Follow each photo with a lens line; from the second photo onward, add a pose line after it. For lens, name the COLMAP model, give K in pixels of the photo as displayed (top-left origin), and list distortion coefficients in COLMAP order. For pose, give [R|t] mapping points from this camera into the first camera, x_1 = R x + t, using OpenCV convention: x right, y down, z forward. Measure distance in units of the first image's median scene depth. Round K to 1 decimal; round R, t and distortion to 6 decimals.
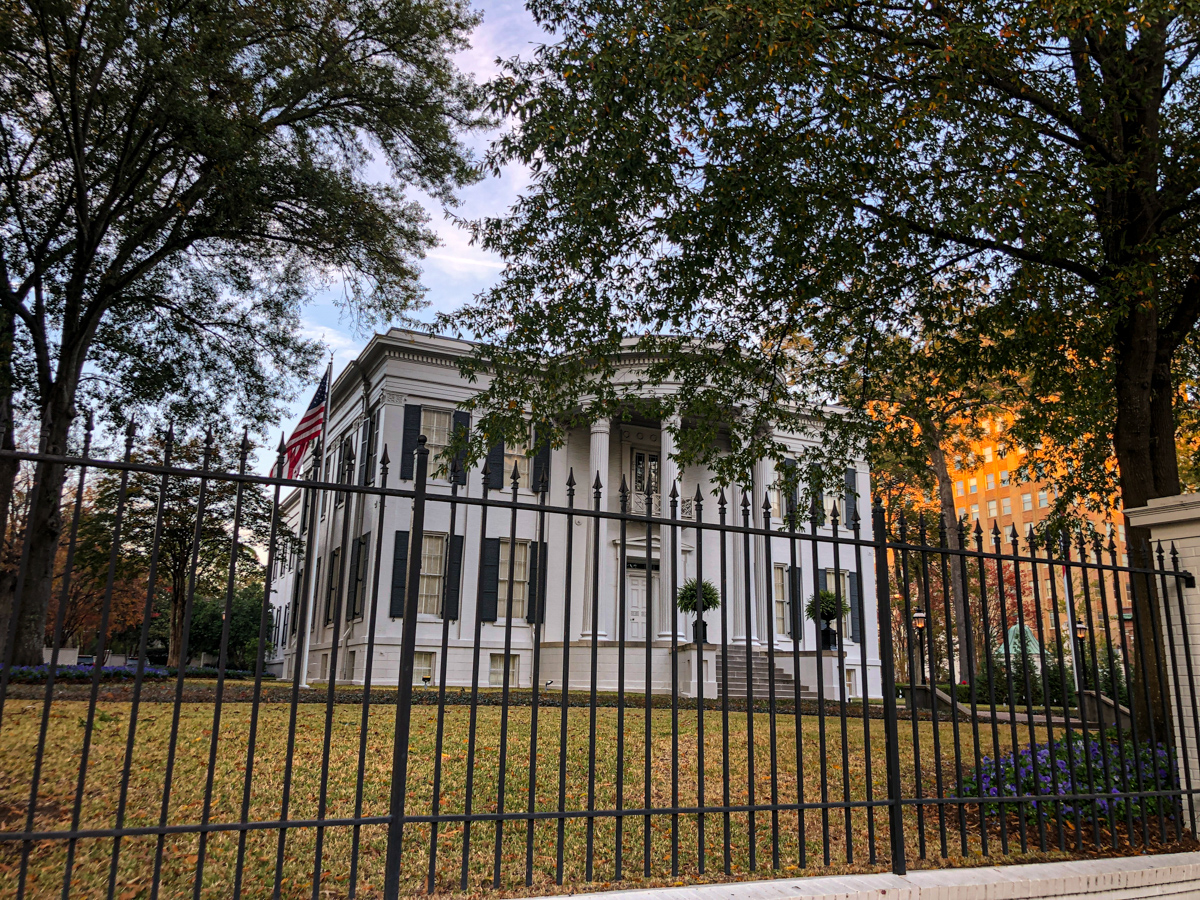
lens RADIAL K [[960.6, 0, 589.7], [0, 960.6, 436.1], [0, 0, 1]] dist [0.117391, -0.316430]
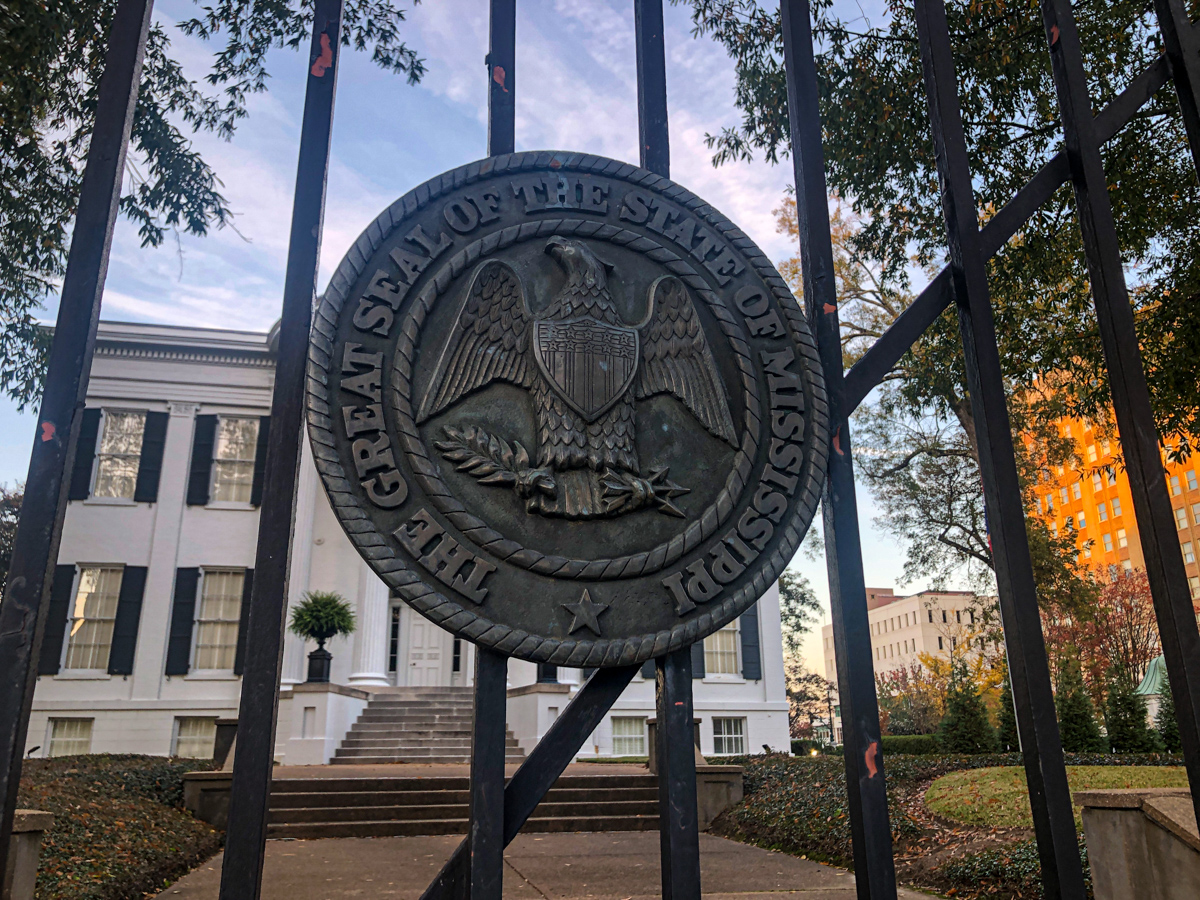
lens RADIAL K [[971.7, 0, 602.0], [0, 971.7, 438.4], [0, 0, 1]] dist [0.001539, -0.002138]
pose [[0.978015, -0.100654, -0.182636, 0.404646], [0.088452, 0.993343, -0.073790, 0.094662], [0.188848, 0.056013, 0.980408, 0.301808]]
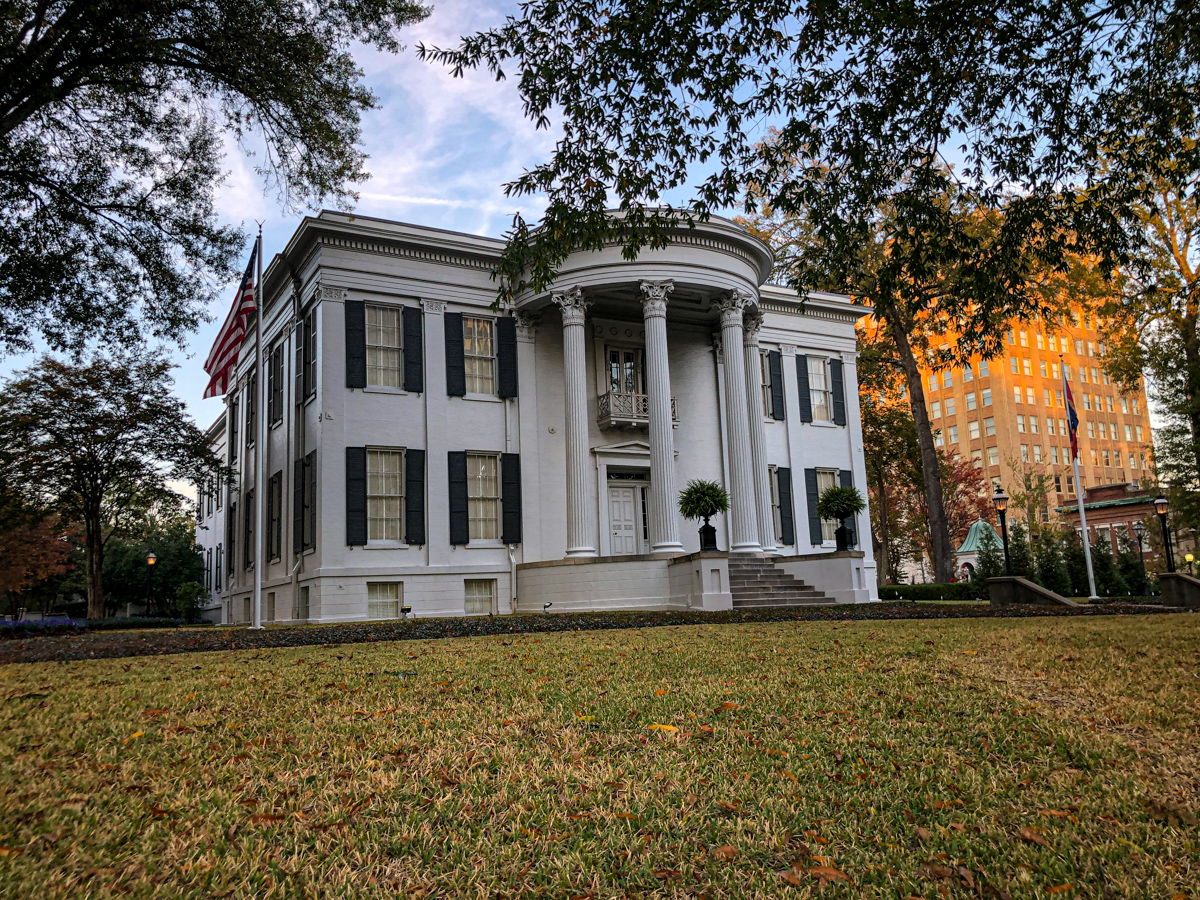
lens RADIAL K [[951.3, 0, 591.7], [0, 951.3, 448.7], [0, 0, 1]] dist [0.000988, 0.002873]
pose [[0.994852, -0.053576, 0.086018, -0.054945], [0.046237, 0.995295, 0.085151, 0.037076], [-0.090175, -0.080735, 0.992648, 0.135030]]
